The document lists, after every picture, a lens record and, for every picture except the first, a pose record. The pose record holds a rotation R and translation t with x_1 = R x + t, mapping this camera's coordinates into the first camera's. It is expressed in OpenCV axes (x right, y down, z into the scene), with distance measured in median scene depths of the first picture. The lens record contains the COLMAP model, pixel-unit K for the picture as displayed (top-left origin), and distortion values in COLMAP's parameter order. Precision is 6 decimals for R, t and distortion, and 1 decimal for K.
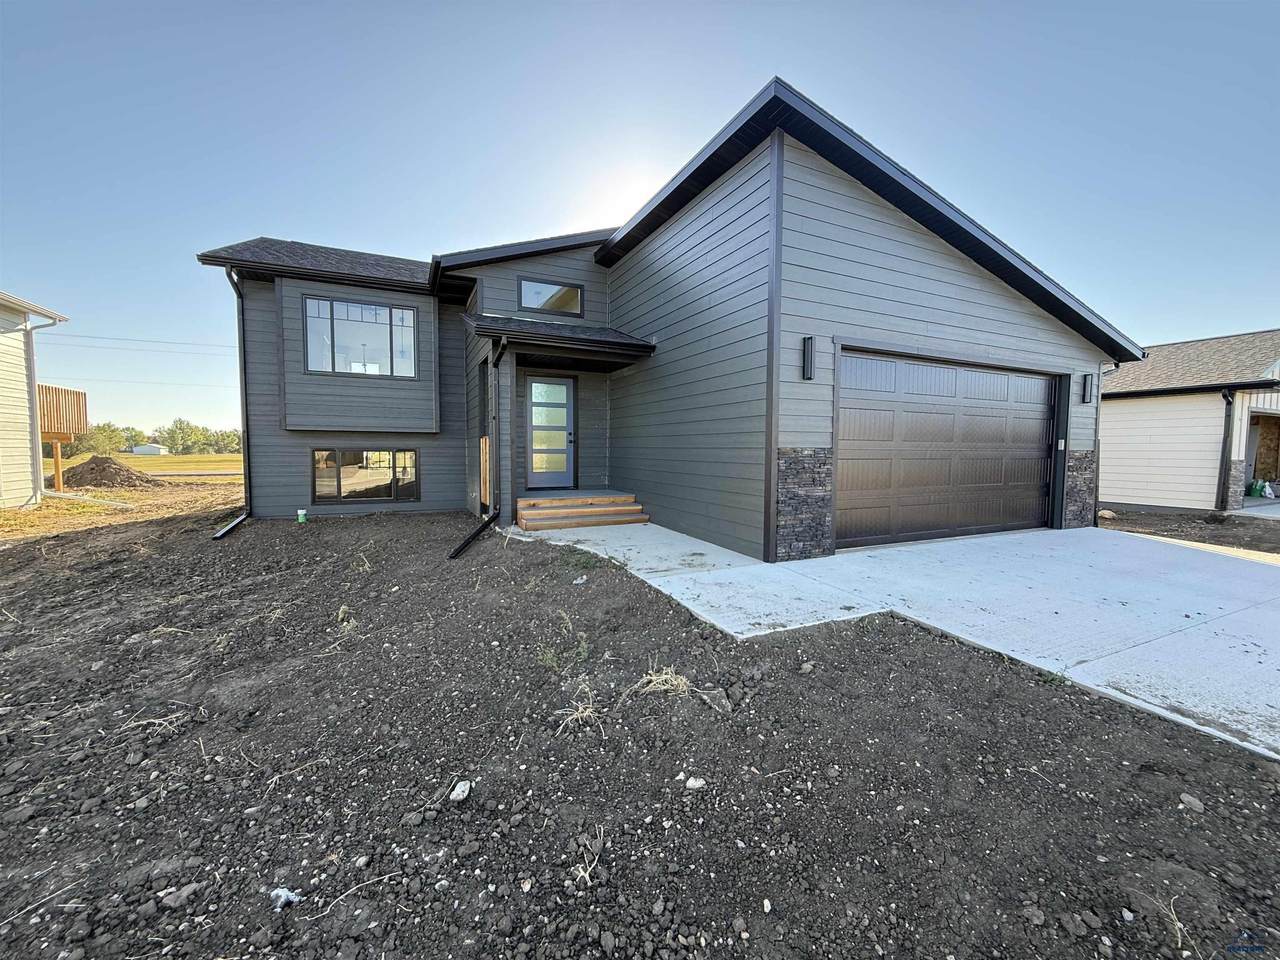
lens RADIAL K [[505.7, 0, 637.3], [0, 505.7, 478.3], [0, 0, 1]] dist [-0.000211, -0.000357]
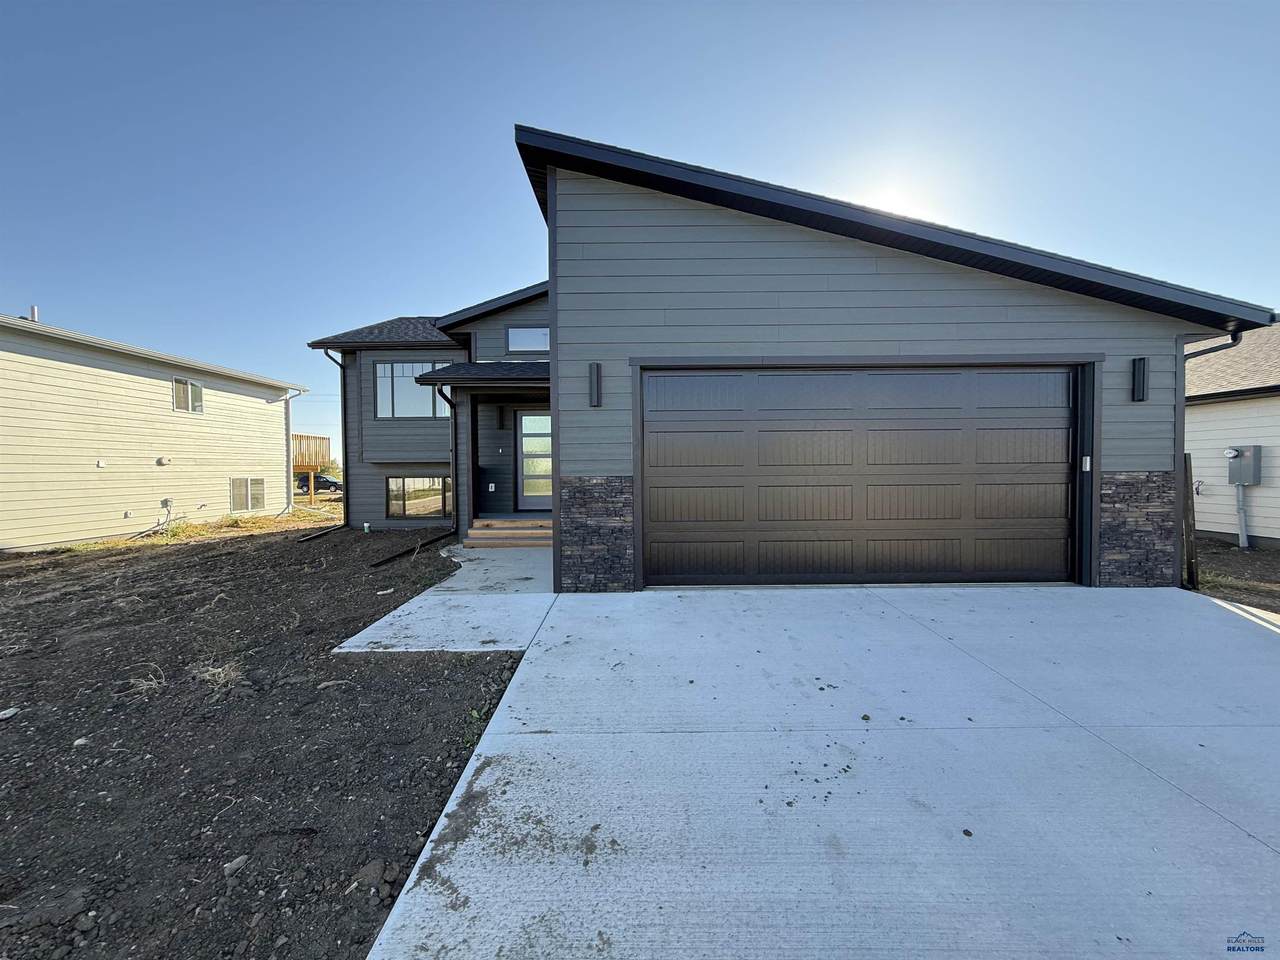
lens RADIAL K [[505.7, 0, 638.2], [0, 505.7, 476.8], [0, 0, 1]] dist [-0.000211, -0.000357]
pose [[0.904049, -0.007330, -0.427367, 0.817950], [-0.009579, 0.999254, -0.037400, -0.023962], [0.427322, 0.037905, 0.903305, 0.160626]]
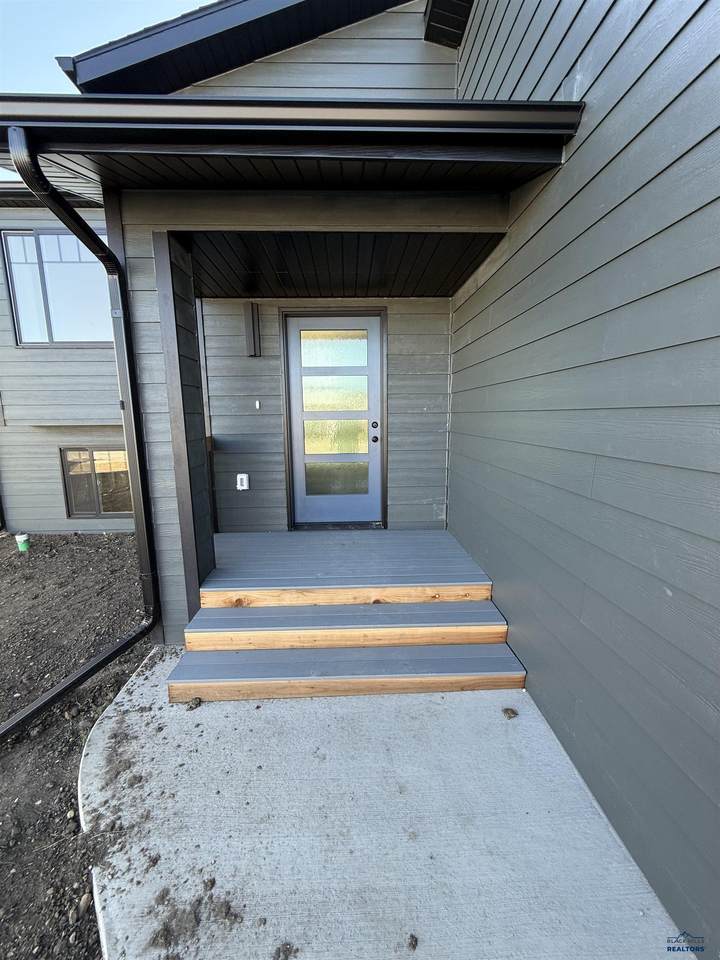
lens RADIAL K [[379.3, 0, 361.7], [0, 379.3, 476.7], [0, 0, 1]] dist [-0.000211, -0.000357]
pose [[0.917672, 0.044199, -0.394873, 0.022911], [-0.003970, 0.994764, 0.102120, -0.124385], [0.397319, -0.092145, 0.913043, 1.053142]]
